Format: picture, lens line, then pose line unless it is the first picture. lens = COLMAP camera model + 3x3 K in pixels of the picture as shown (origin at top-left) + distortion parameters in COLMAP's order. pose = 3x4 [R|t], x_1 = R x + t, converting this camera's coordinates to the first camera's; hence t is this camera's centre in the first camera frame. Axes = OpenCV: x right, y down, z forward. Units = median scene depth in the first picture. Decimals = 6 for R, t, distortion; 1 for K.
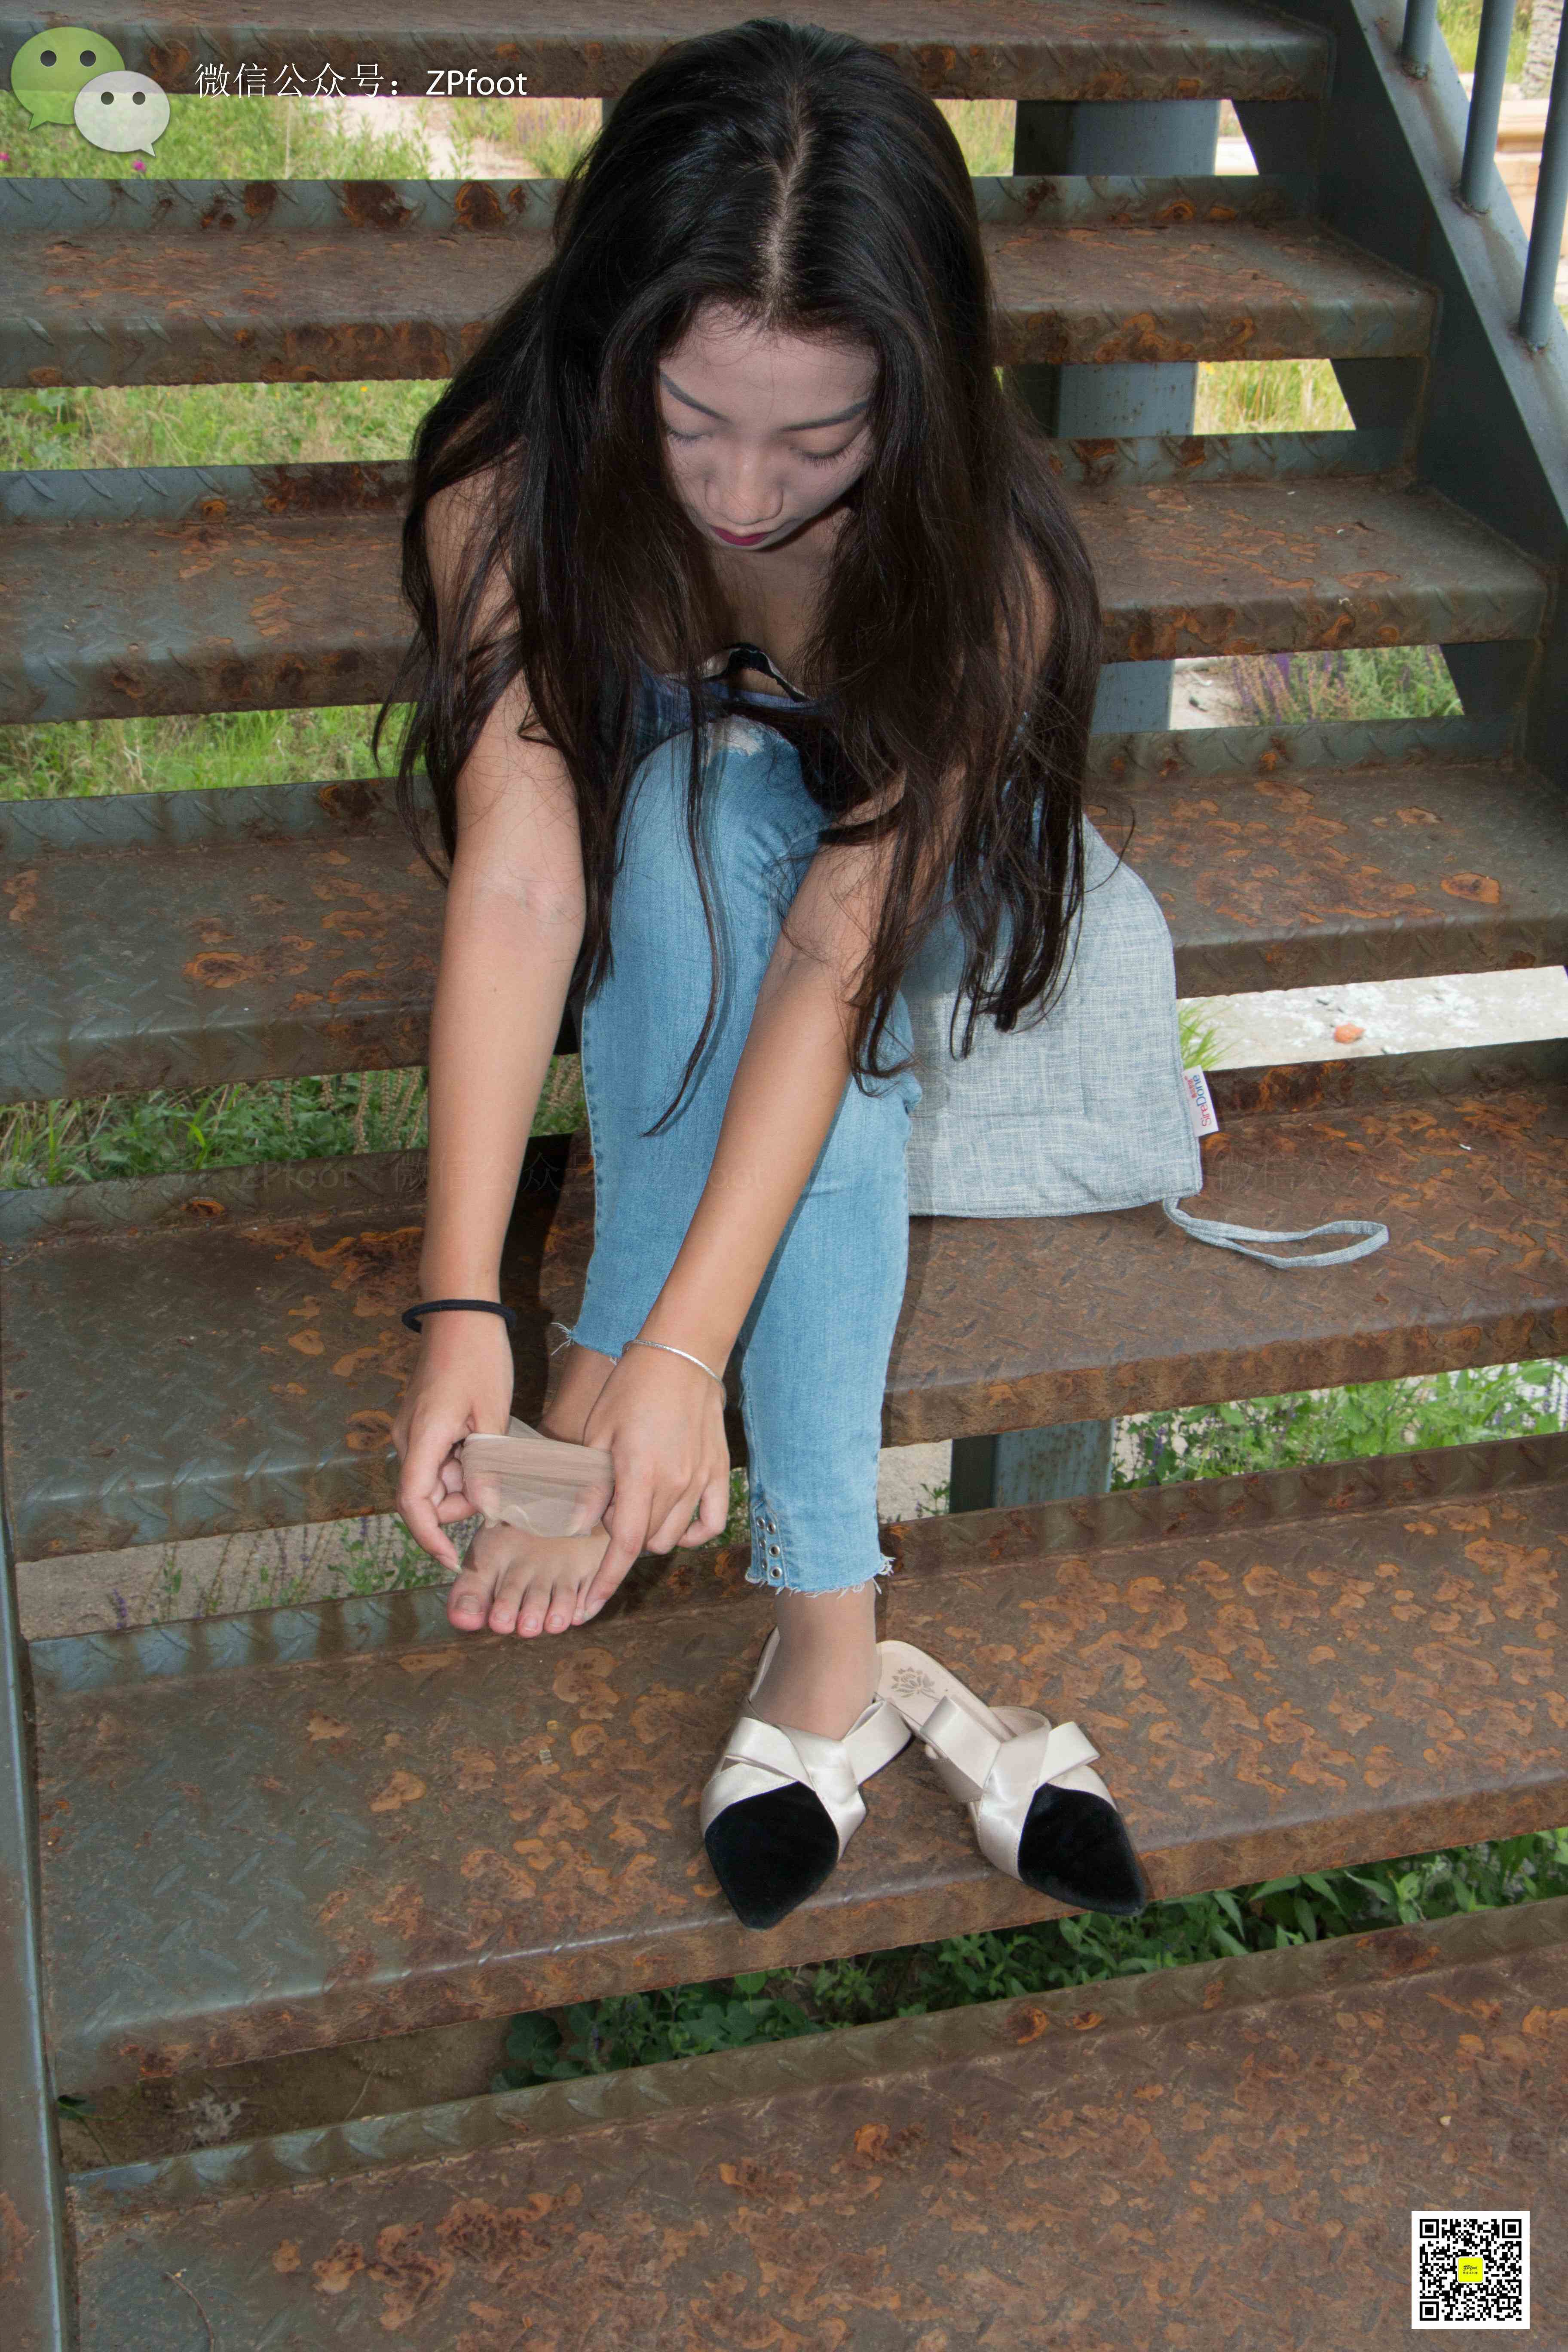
lens RADIAL K [[2721.6, 0, 793.1], [0, 2721.6, 1209.1], [0, 0, 1]] dist [-0.078827, 0.337435]
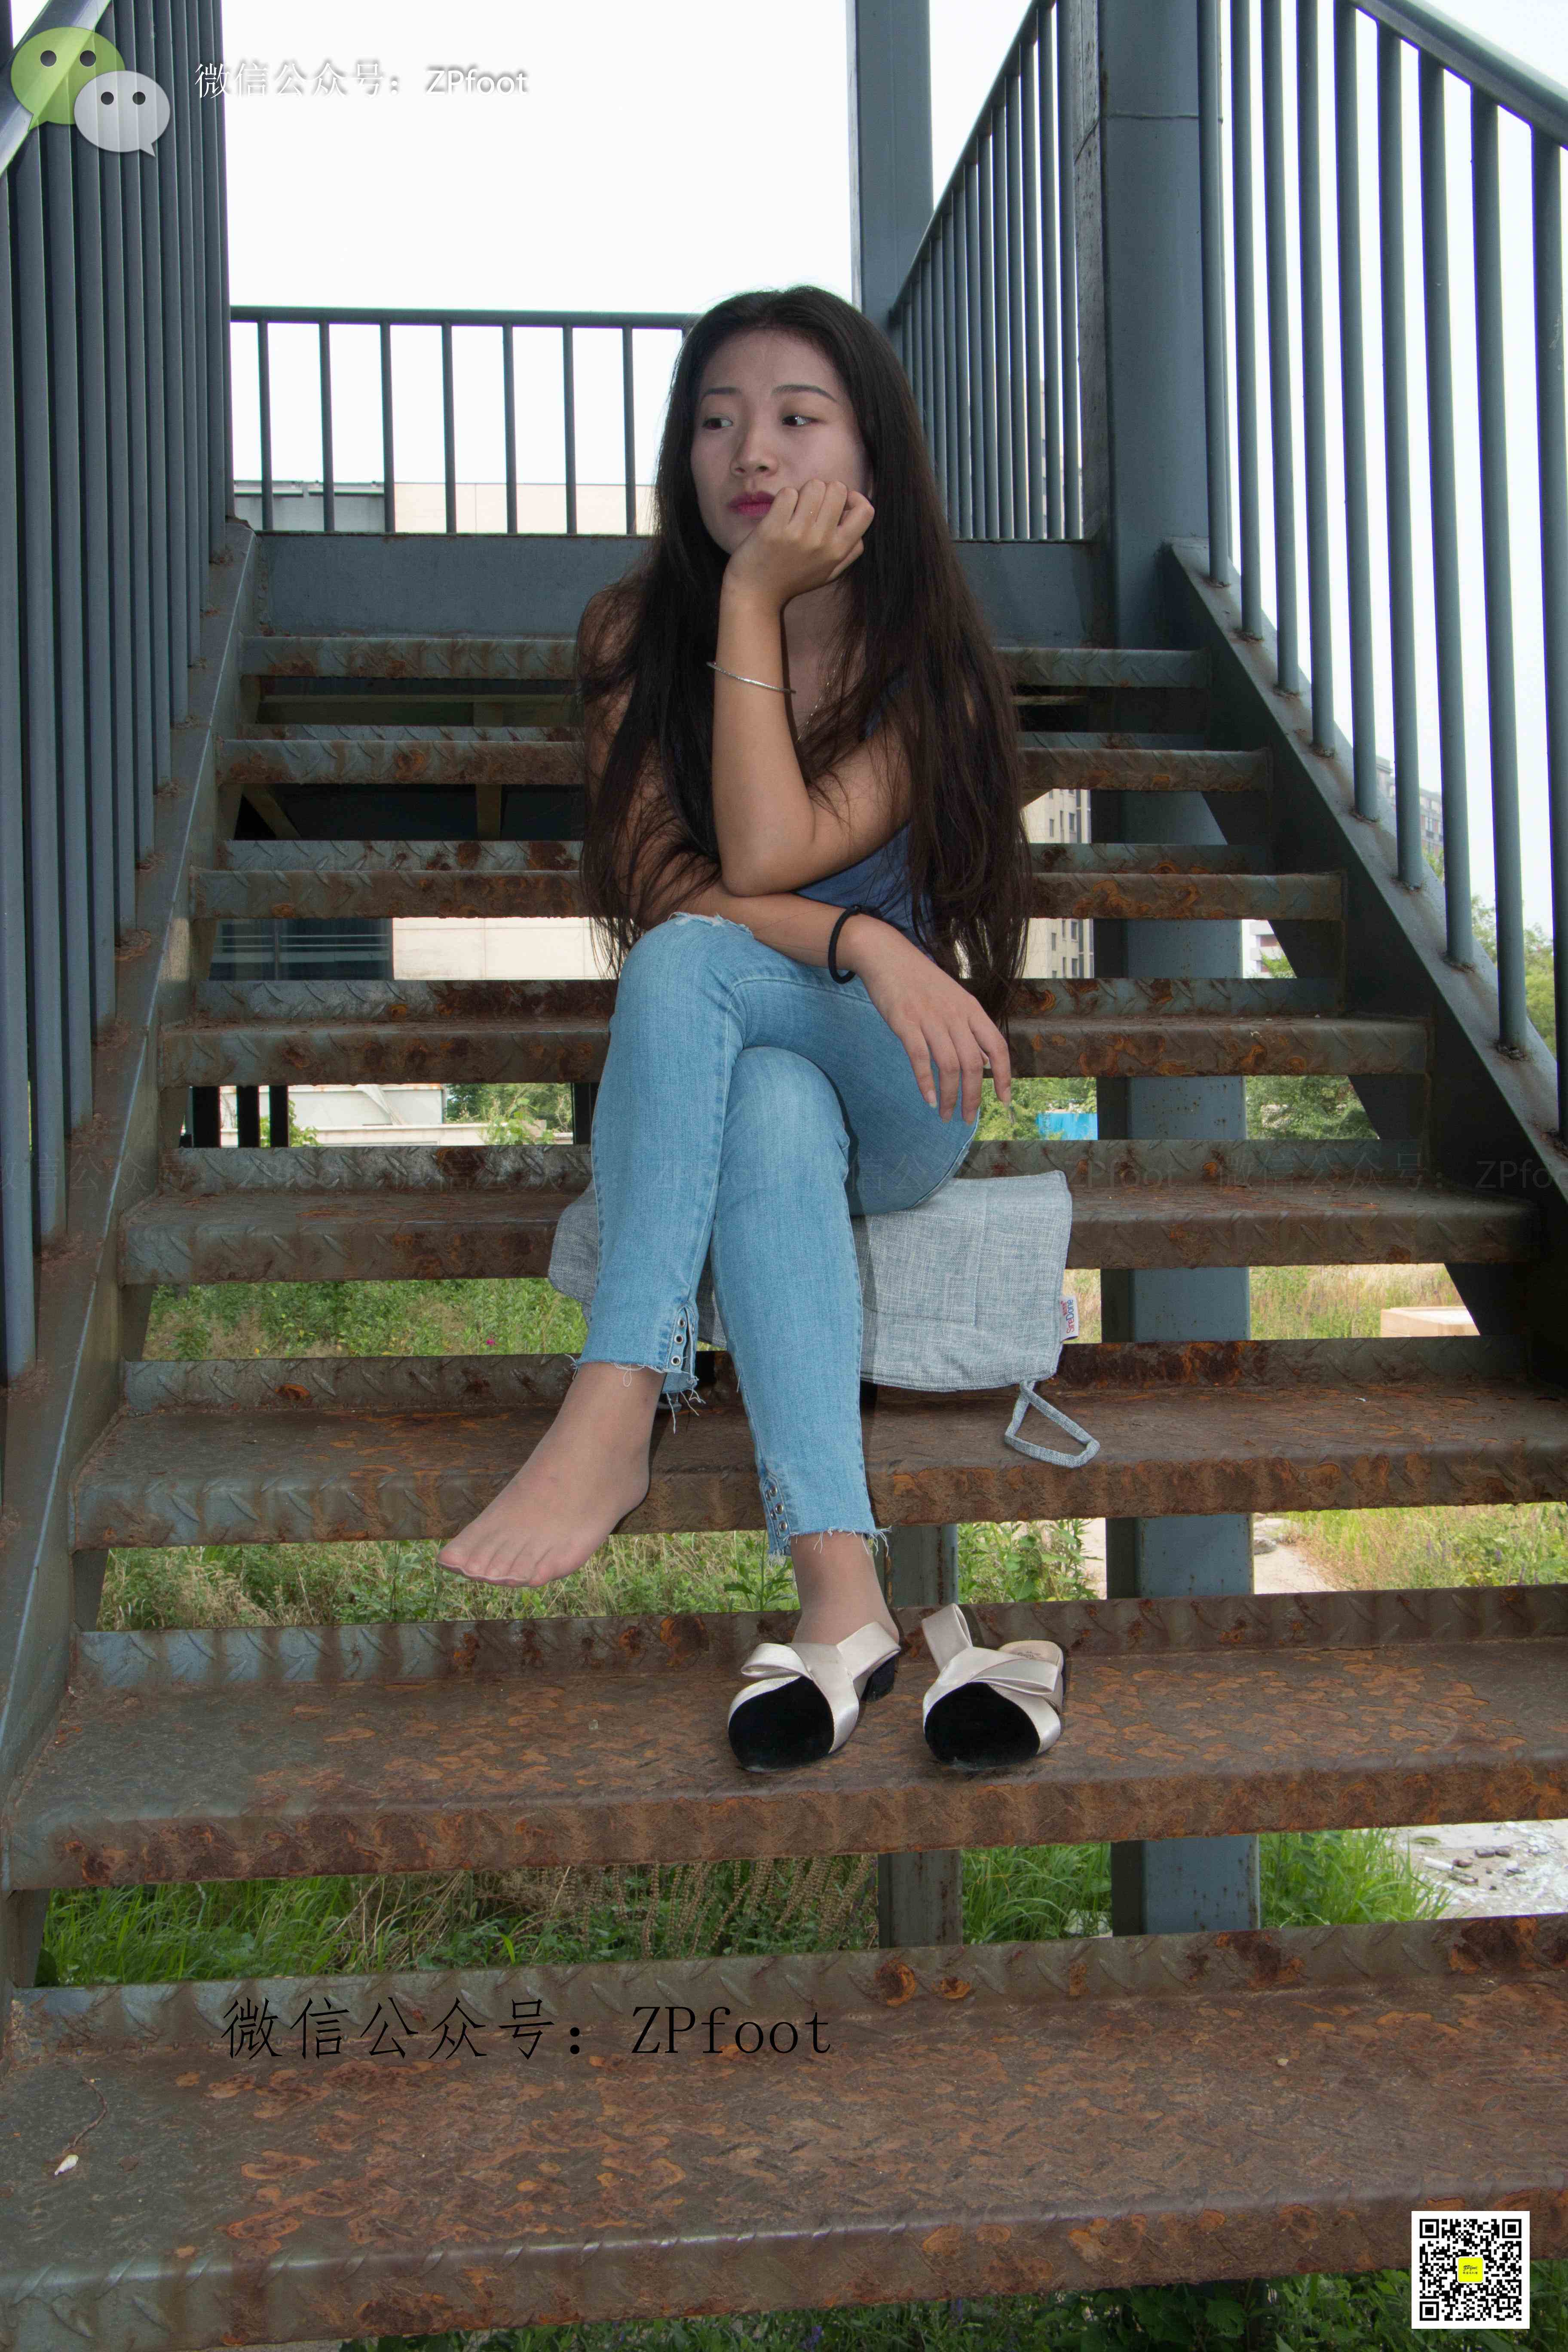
lens RADIAL K [[2443.3, 0, 793.2], [0, 2443.3, 1207.7], [0, 0, 1]] dist [-0.111646, 0.260196]
pose [[0.987958, -0.034556, -0.150812, 0.196502], [-0.035409, 0.898370, -0.437810, 0.434381], [0.150614, 0.437879, 0.886328, -0.000760]]
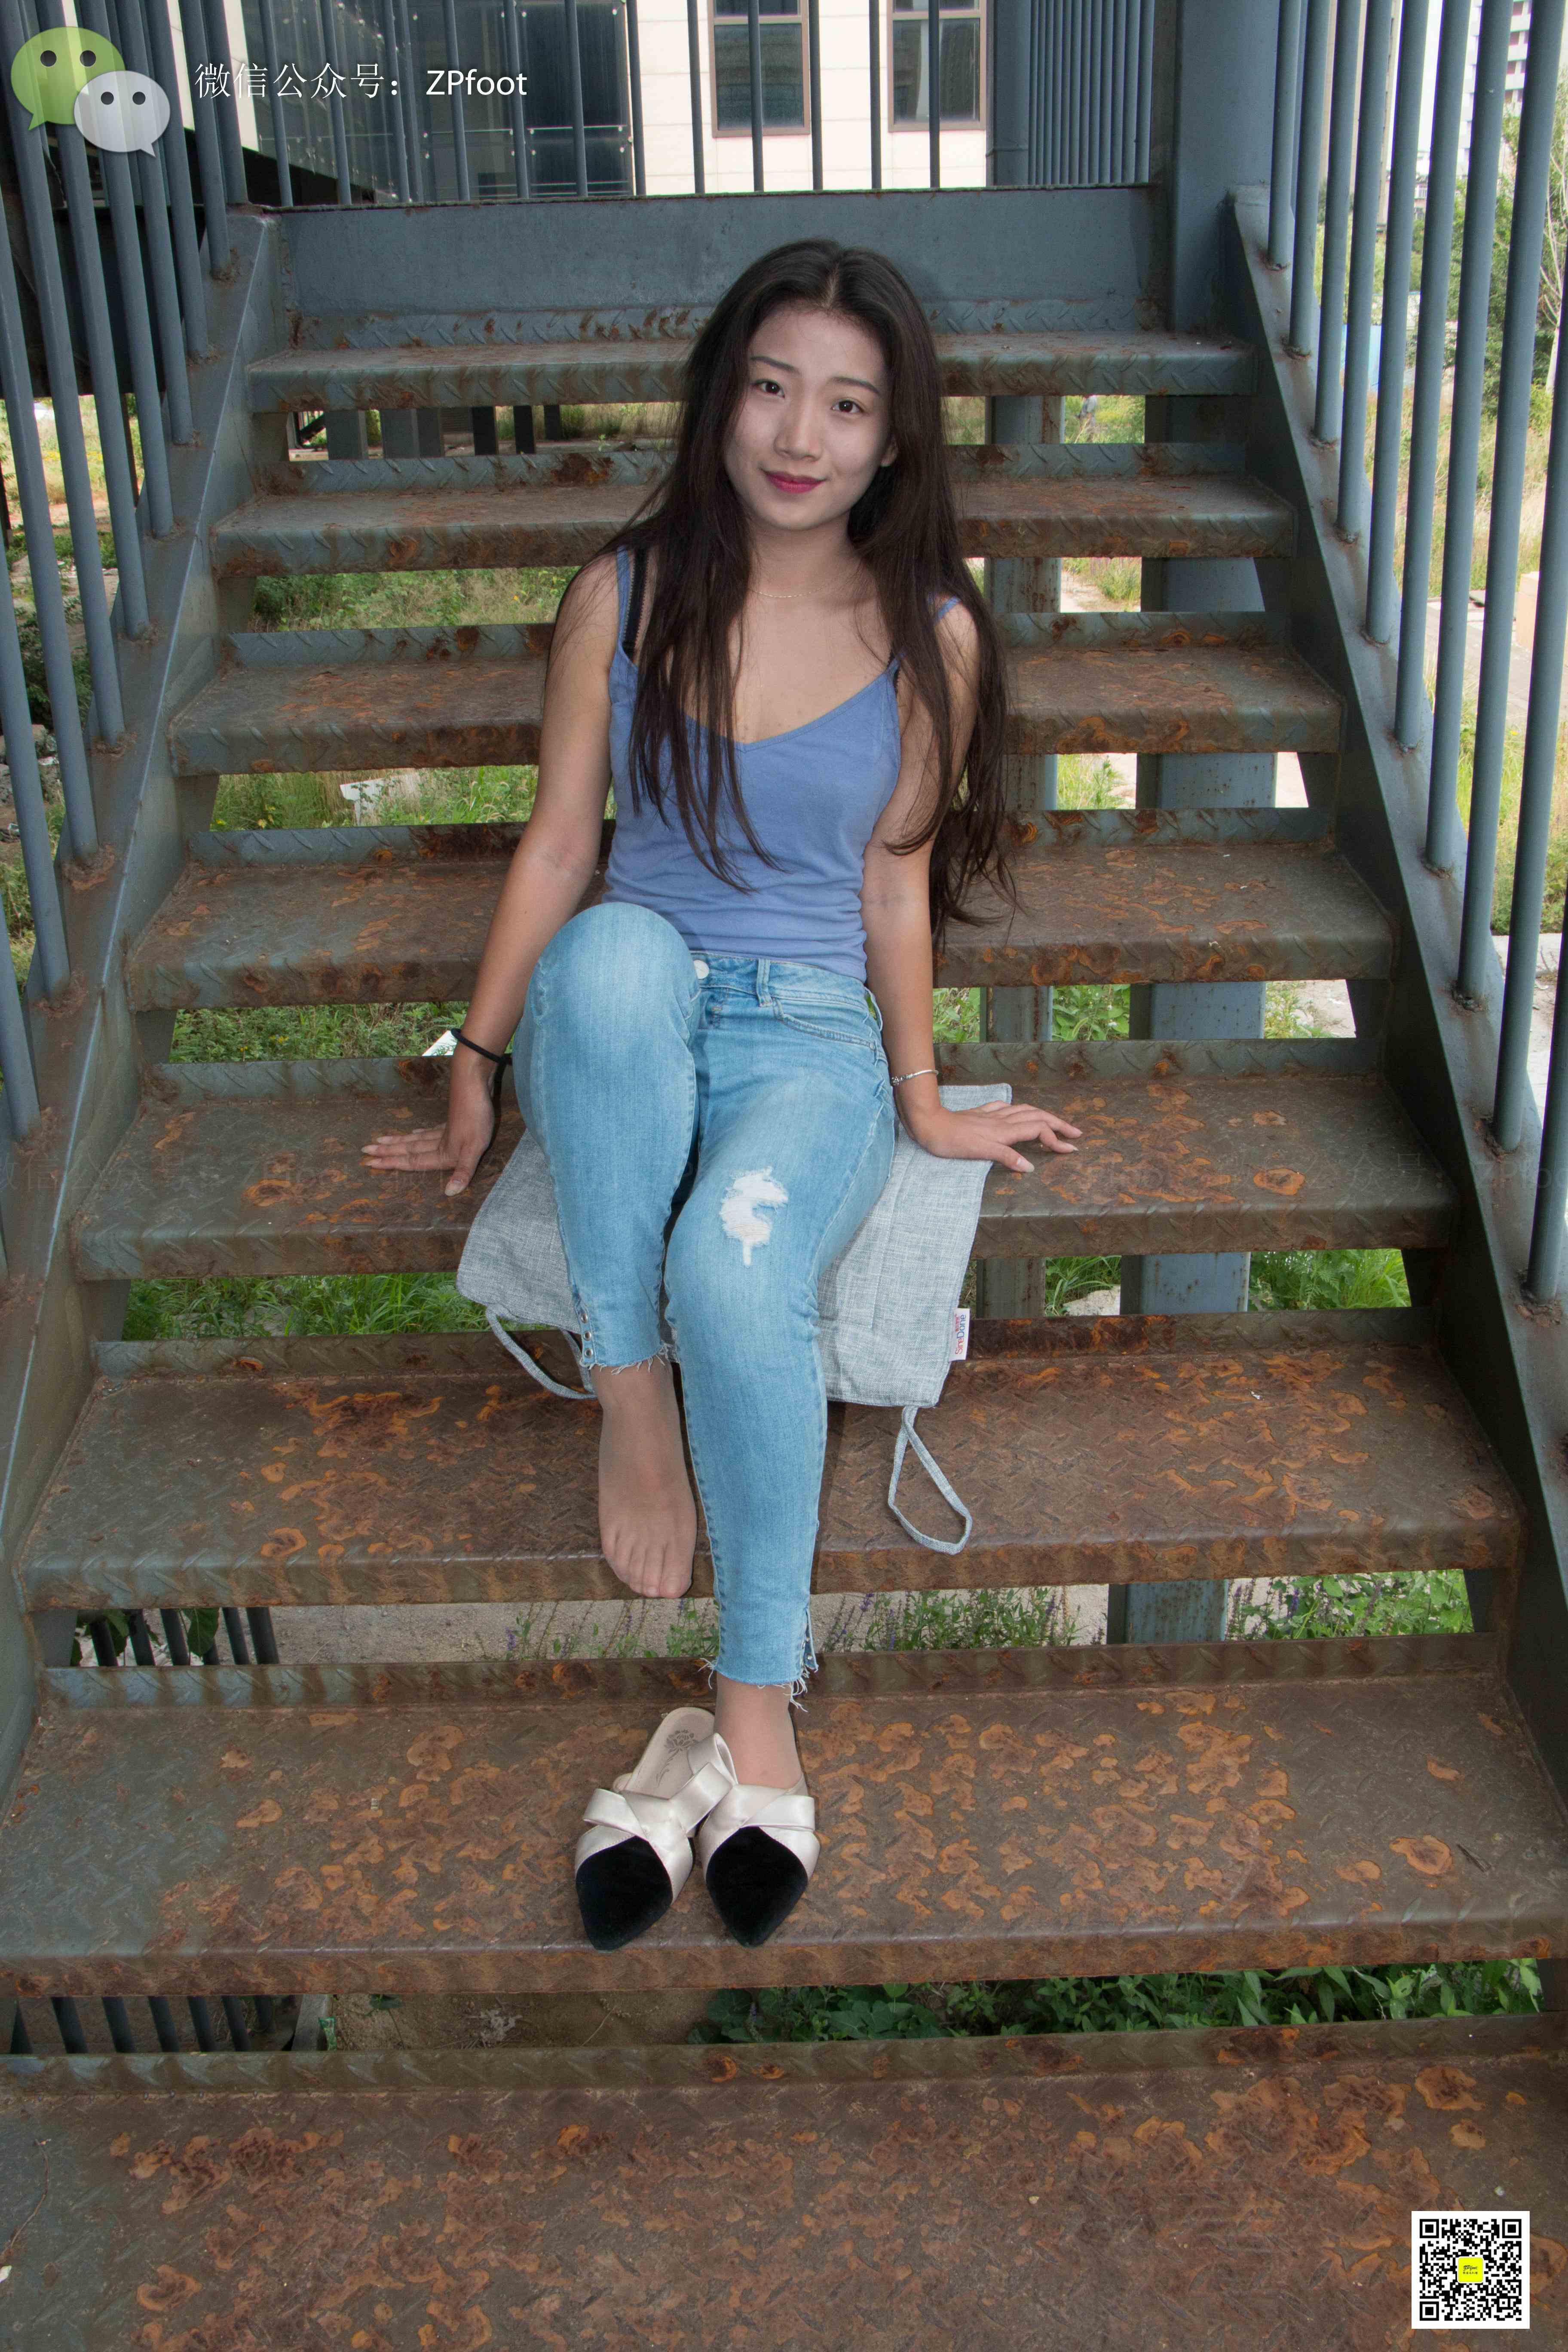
lens RADIAL K [[2068.6, 0, 793.0], [0, 2068.6, 1204.7], [0, 0, 1]] dist [-0.167892, 0.193807]
pose [[0.966825, 0.058778, -0.248585, 0.318091], [-0.076802, 0.995026, -0.063433, -0.038905], [0.243620, 0.080421, 0.966531, 0.069929]]
